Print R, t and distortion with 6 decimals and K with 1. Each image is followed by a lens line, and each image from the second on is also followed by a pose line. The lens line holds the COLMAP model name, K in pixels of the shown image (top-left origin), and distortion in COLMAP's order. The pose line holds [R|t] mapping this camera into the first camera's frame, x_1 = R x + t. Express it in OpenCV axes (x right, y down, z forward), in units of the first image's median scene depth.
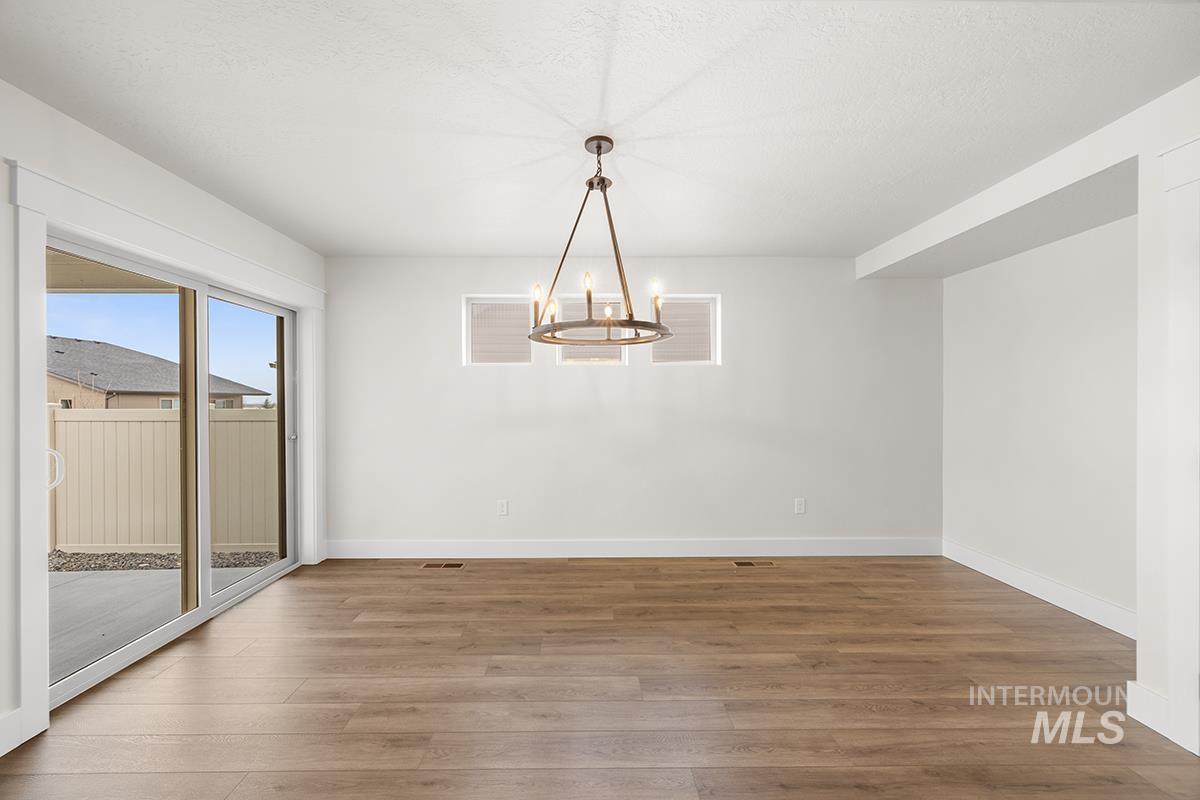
lens RADIAL K [[456.8, 0, 588.6], [0, 456.8, 404.5], [0, 0, 1]] dist [0.000518, 0.000049]
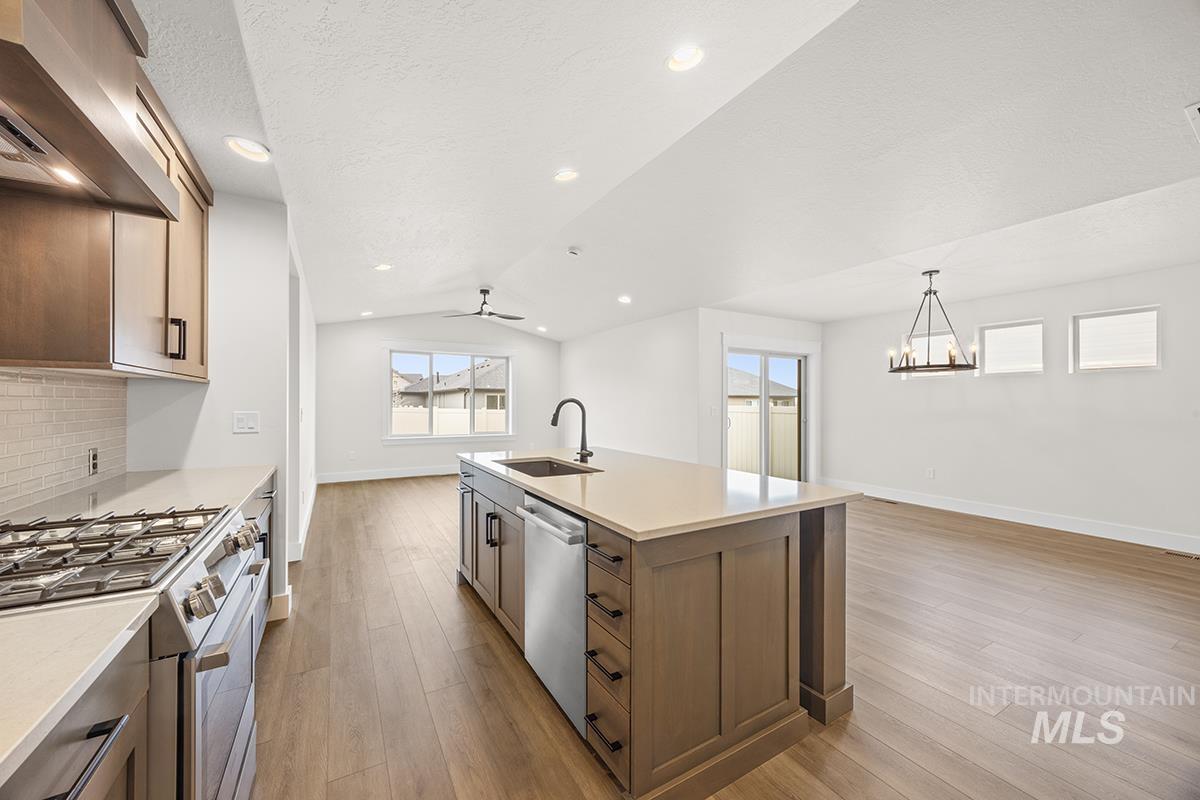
lens RADIAL K [[456.8, 0, 595.0], [0, 456.8, 401.8], [0, 0, 1]] dist [0.000518, 0.000049]
pose [[0.485618, 0.001613, -0.874170, 0.637326], [-0.007673, 0.999968, -0.002418, 0.003890], [0.874138, 0.007882, 0.485614, -0.749213]]
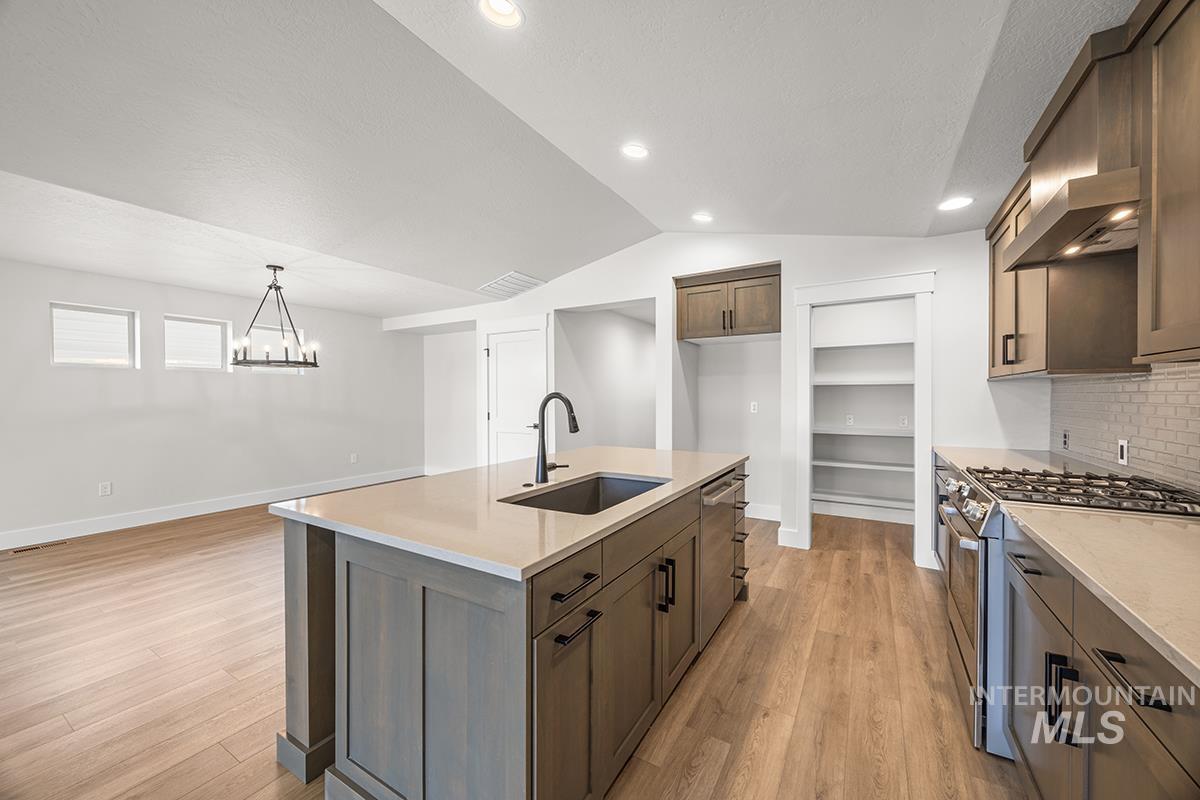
lens RADIAL K [[456.8, 0, 595.8], [0, 456.8, 401.6], [0, 0, 1]] dist [0.000518, 0.000049]
pose [[0.527202, -0.008880, 0.849694, -0.562870], [0.005885, 0.999960, 0.006799, 0.002834], [-0.849720, 0.001416, 0.527233, -0.737264]]
